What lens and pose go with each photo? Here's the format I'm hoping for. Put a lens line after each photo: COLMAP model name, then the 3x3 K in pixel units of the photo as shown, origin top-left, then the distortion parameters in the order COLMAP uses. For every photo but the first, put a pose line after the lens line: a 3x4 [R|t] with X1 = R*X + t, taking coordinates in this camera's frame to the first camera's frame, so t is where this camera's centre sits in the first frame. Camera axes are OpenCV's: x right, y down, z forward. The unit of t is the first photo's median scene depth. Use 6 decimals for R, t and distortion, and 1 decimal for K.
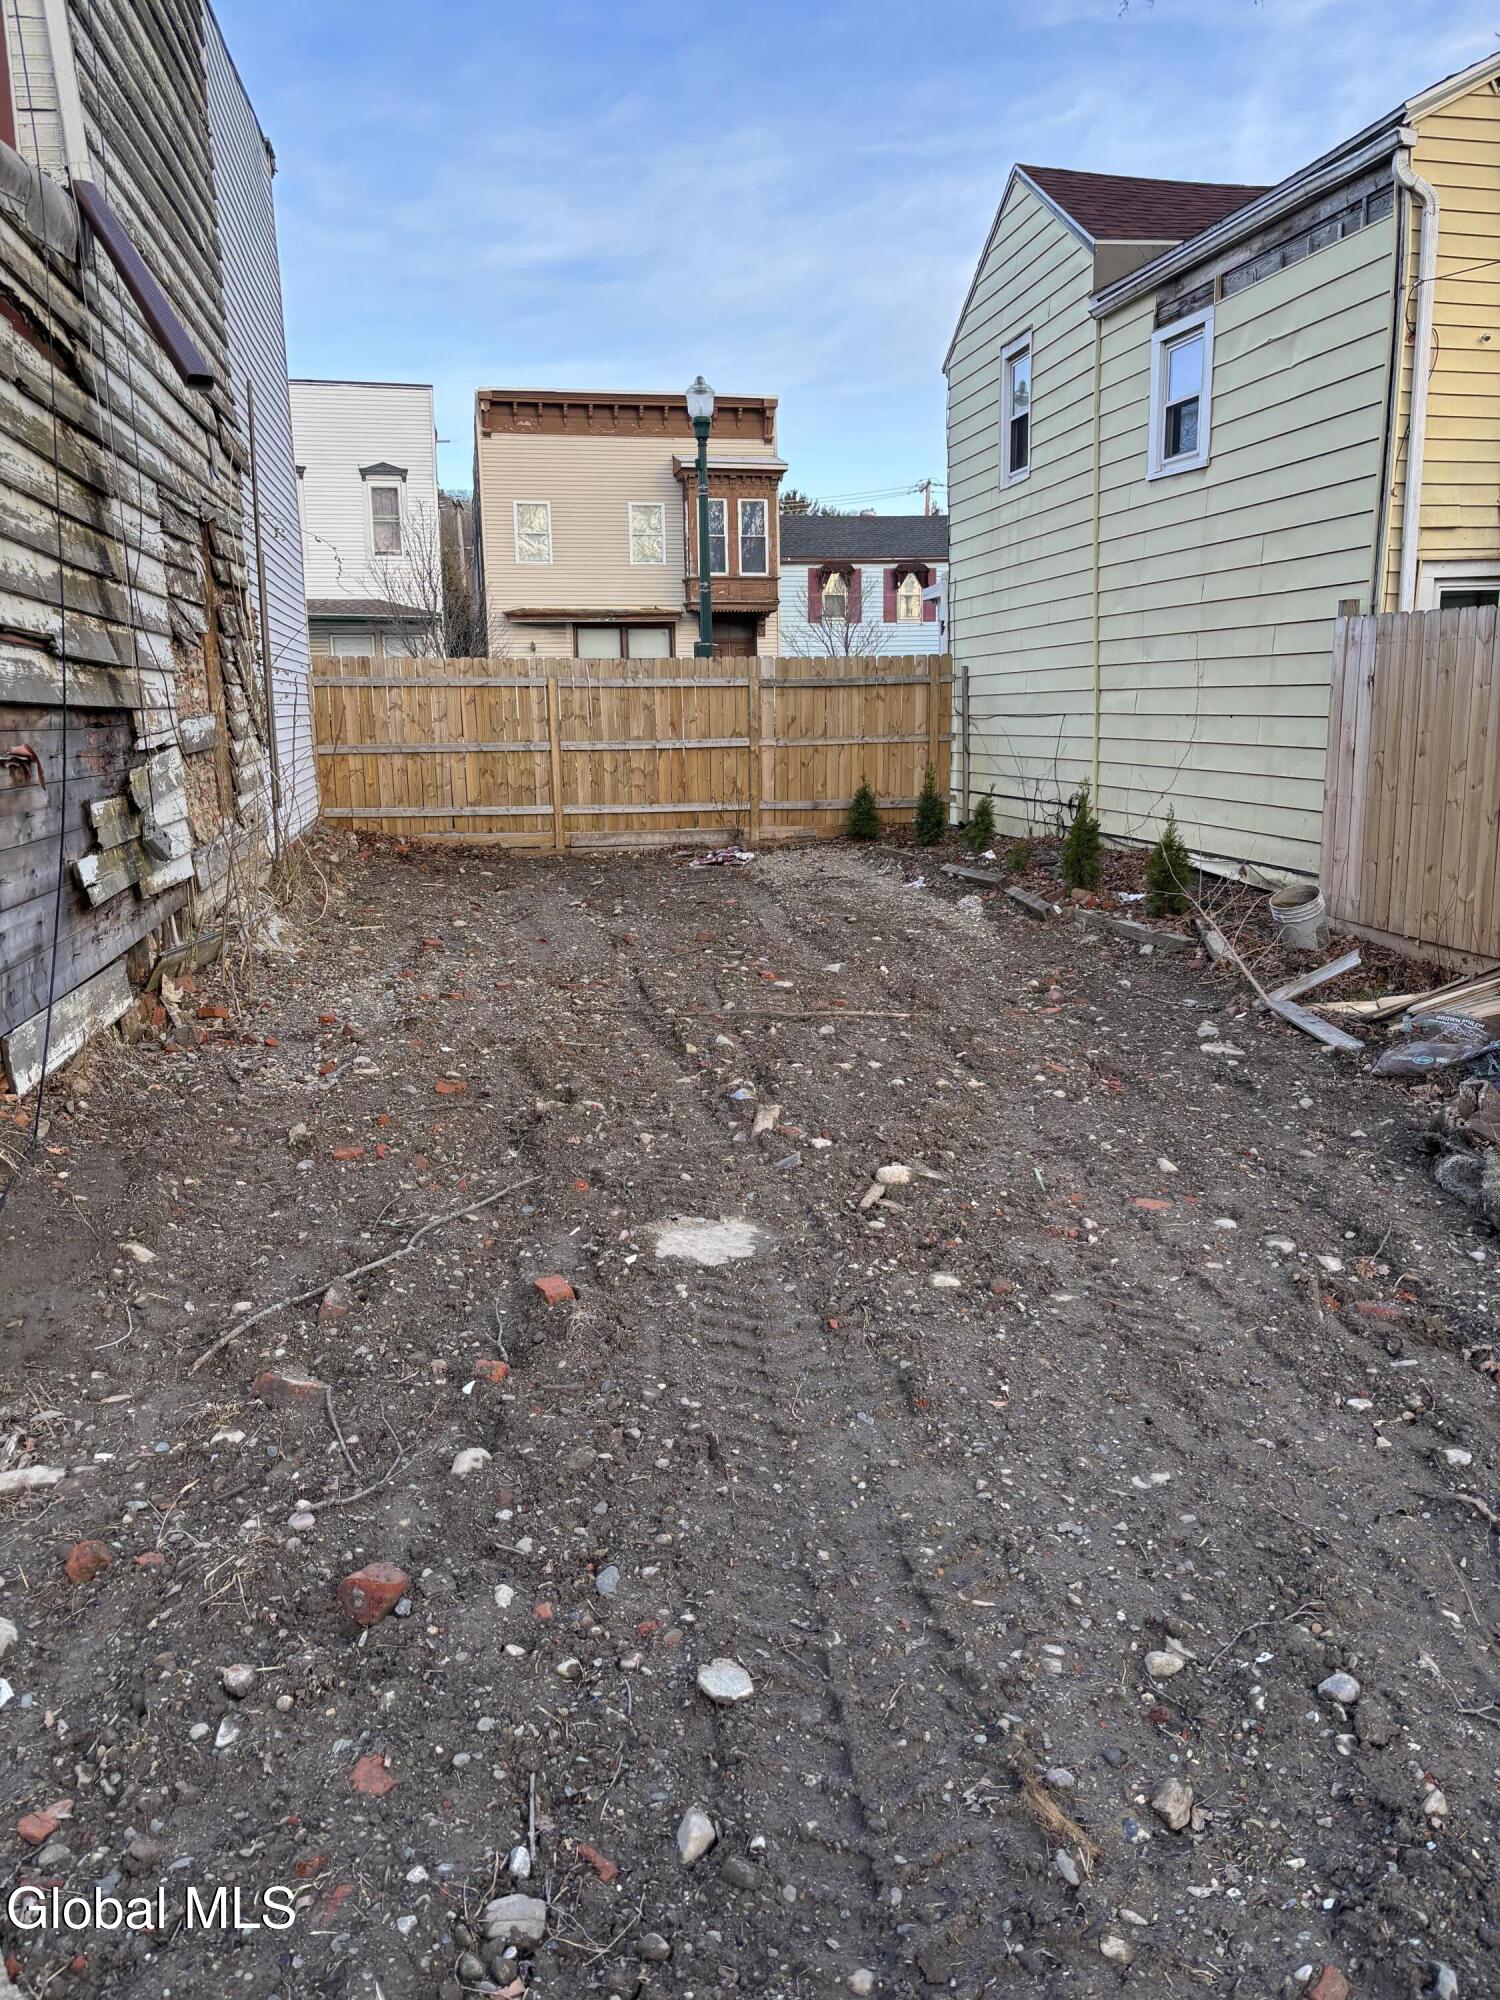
lens RADIAL K [[1527.0, 0, 791.2], [0, 1527.0, 1016.2], [0, 0, 1]] dist [0.057461, -0.048749]
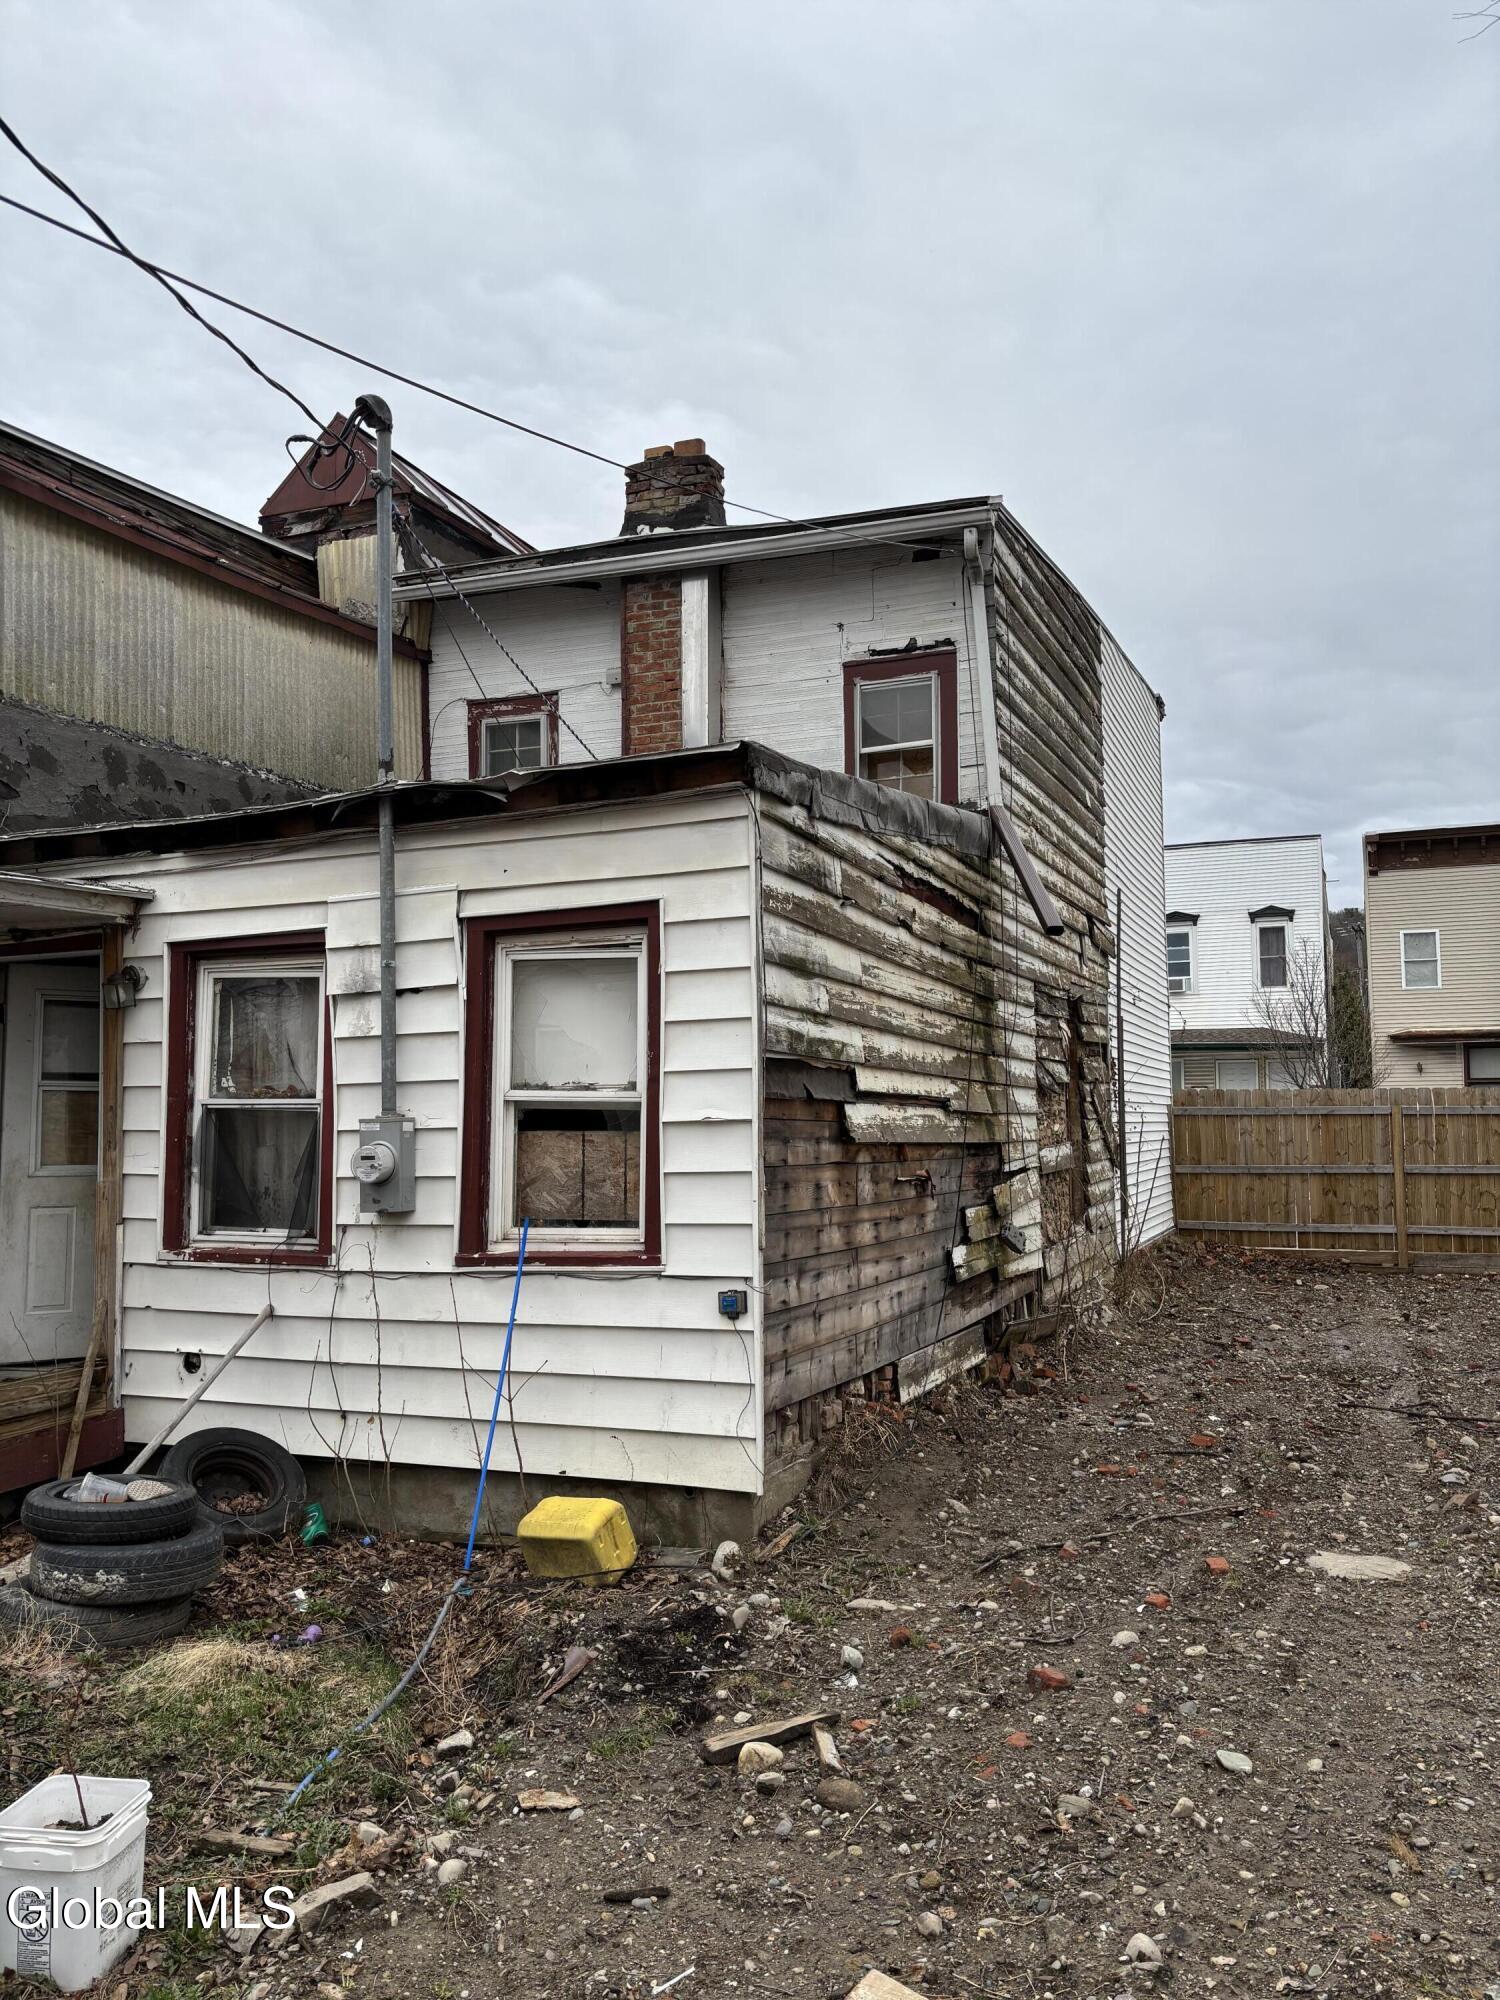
lens RADIAL K [[1527.0, 0, 742.4], [0, 1527.0, 1010.1], [0, 0, 1]] dist [0.057461, -0.048749]
pose [[0.828904, -0.039681, -0.557982, 0.133615], [-0.111516, 0.965738, -0.234340, 0.030409], [0.548163, 0.256469, 0.796079, -0.224685]]
